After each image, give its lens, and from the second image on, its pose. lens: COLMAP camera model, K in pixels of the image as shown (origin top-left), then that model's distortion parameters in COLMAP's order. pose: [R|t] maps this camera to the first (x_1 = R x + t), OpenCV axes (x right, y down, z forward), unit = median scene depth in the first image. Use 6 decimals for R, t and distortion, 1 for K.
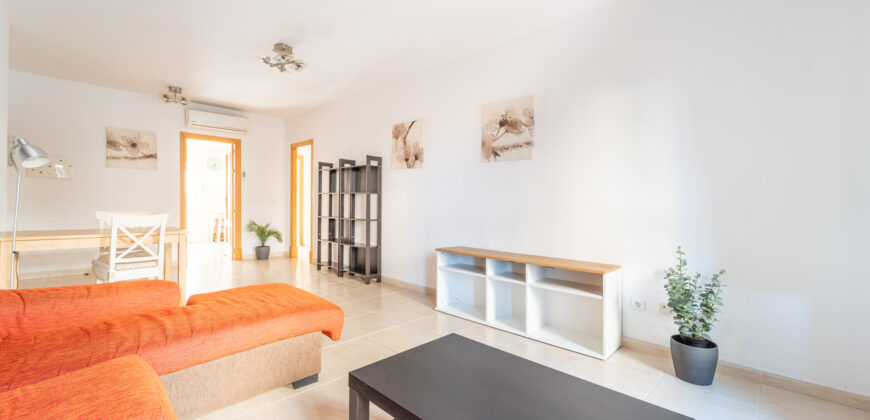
lens RADIAL K [[352.1, 0, 435.0], [0, 352.1, 210.0], [0, 0, 1]] dist [0.000955, -0.000011]
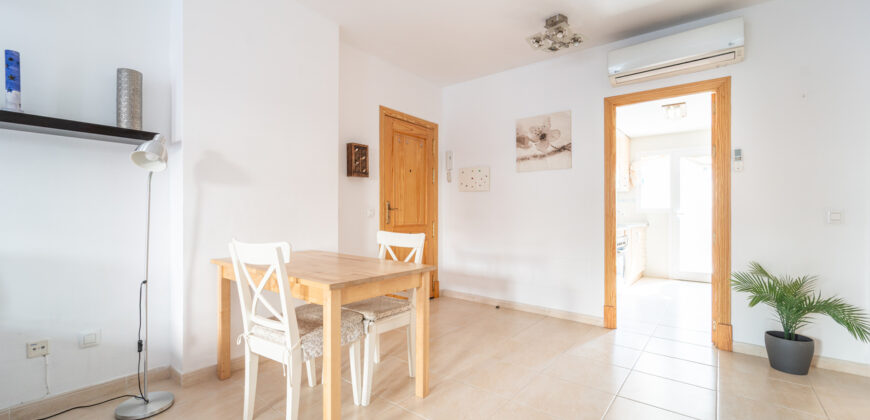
lens RADIAL K [[362.1, 0, 422.0], [0, 362.1, 212.0], [0, 0, 1]] dist [-0.000545, -0.000072]
pose [[0.078325, -0.018697, -0.996753, -0.185992], [-0.025092, 0.999470, -0.020720, -0.016680], [0.996612, 0.026633, 0.077814, 0.816051]]
